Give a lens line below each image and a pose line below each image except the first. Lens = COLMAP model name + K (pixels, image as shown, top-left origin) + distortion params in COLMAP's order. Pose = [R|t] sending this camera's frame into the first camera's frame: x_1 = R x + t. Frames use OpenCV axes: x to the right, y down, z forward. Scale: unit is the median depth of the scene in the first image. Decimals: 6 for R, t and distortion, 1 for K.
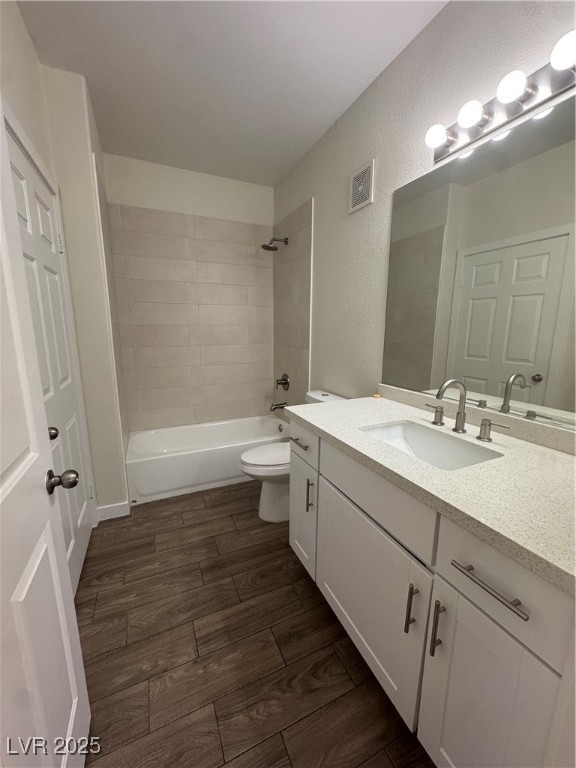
lens RADIAL K [[306.0, 0, 287.1], [0, 306.0, 382.2], [0, 0, 1]] dist [-0.005694, 0.000474]
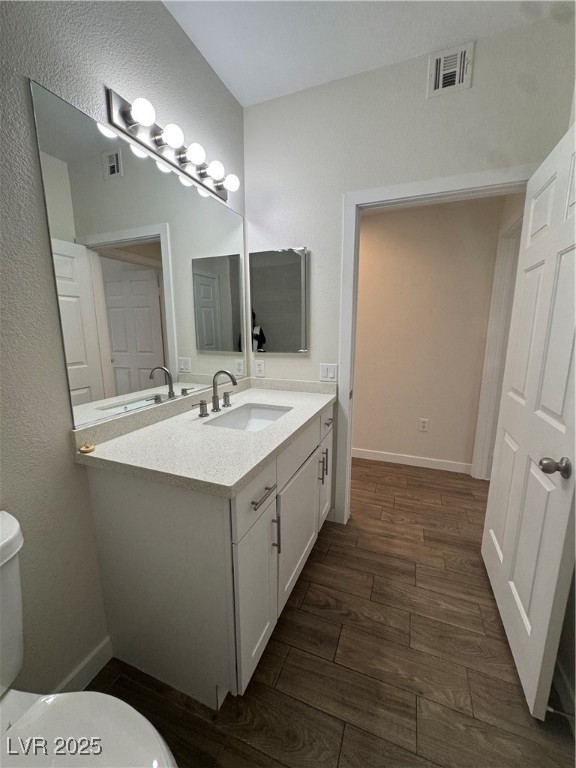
lens RADIAL K [[306.0, 0, 291.9], [0, 306.0, 387.0], [0, 0, 1]] dist [-0.005694, 0.000474]
pose [[-0.694210, -0.140309, 0.705964, -0.530711], [0.131271, 0.939686, 0.315845, -0.282827], [-0.707701, 0.311935, -0.633921, 1.512915]]
